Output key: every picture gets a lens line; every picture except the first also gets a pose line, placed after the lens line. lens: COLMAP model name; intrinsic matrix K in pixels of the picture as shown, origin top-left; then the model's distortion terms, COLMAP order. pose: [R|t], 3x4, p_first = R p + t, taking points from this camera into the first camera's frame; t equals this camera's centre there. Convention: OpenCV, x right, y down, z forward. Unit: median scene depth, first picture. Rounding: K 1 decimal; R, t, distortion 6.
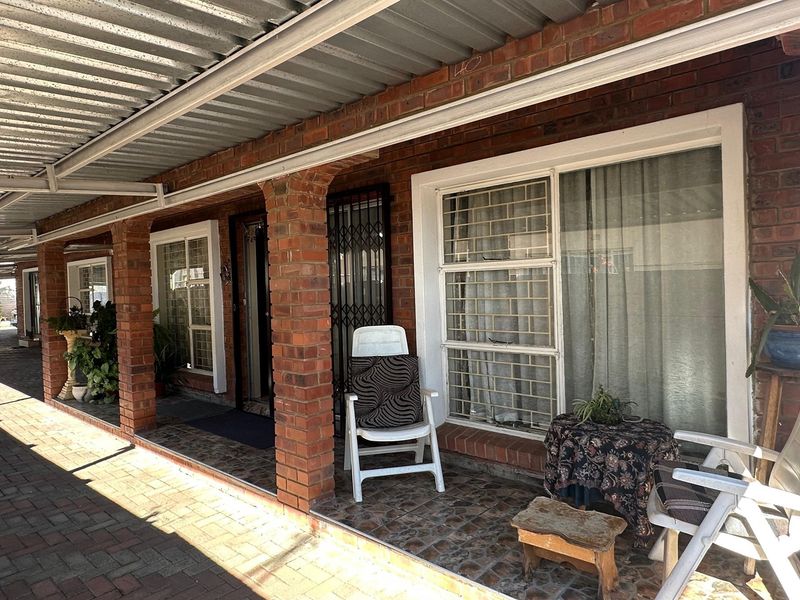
lens RADIAL K [[499.0, 0, 400.0], [0, 499.0, 300.0], [0, 0, 1]] dist [-0.005324, -0.000905]
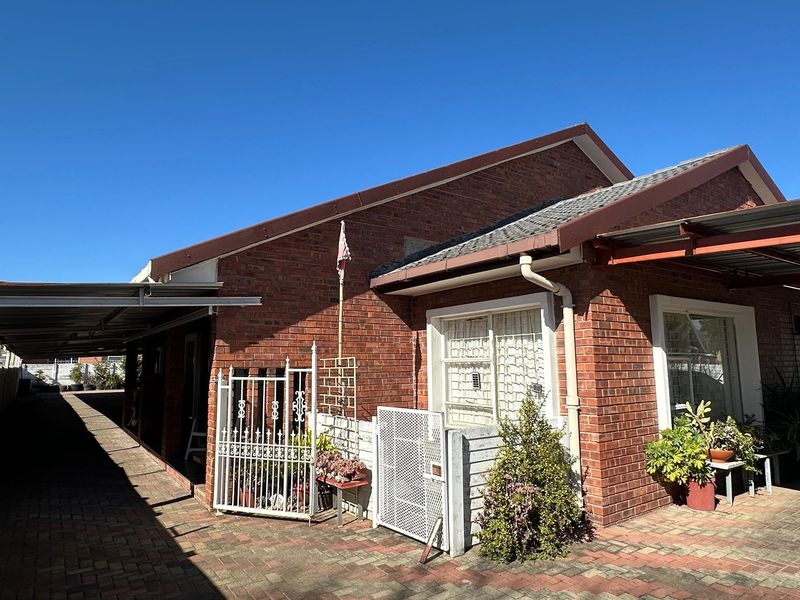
lens RADIAL K [[508.0, 0, 399.8], [0, 508.0, 289.5], [0, 0, 1]] dist [-0.001222, -0.001483]
pose [[0.968344, -0.022118, -0.248638, 1.320714], [-0.017660, 0.987501, -0.156623, -0.045224], [0.248994, 0.156056, 0.955850, -1.060562]]
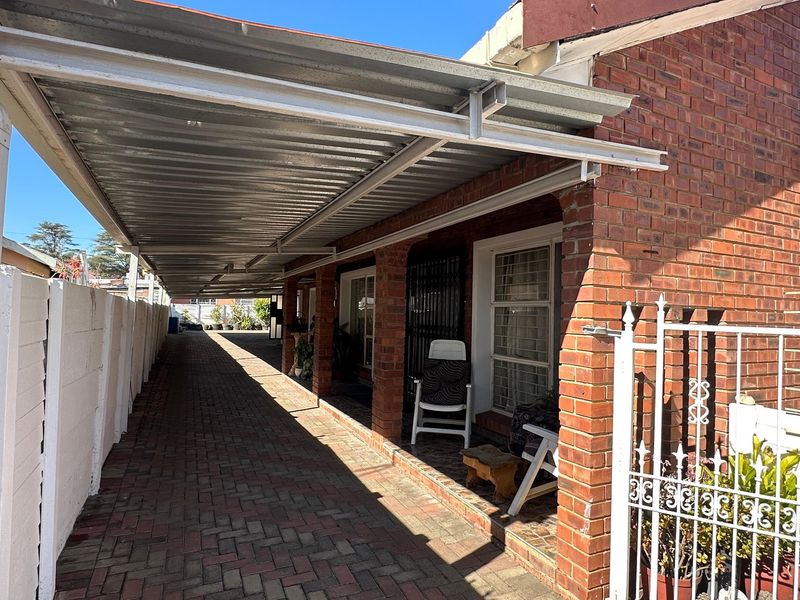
lens RADIAL K [[469.5, 0, 397.7], [0, 469.5, 302.4], [0, 0, 1]] dist [-0.001648, -0.000770]
pose [[0.906782, 0.042487, -0.419453, 0.416914], [-0.063489, 0.997325, -0.036231, -0.000676], [0.416792, 0.059485, 0.907054, -0.371962]]
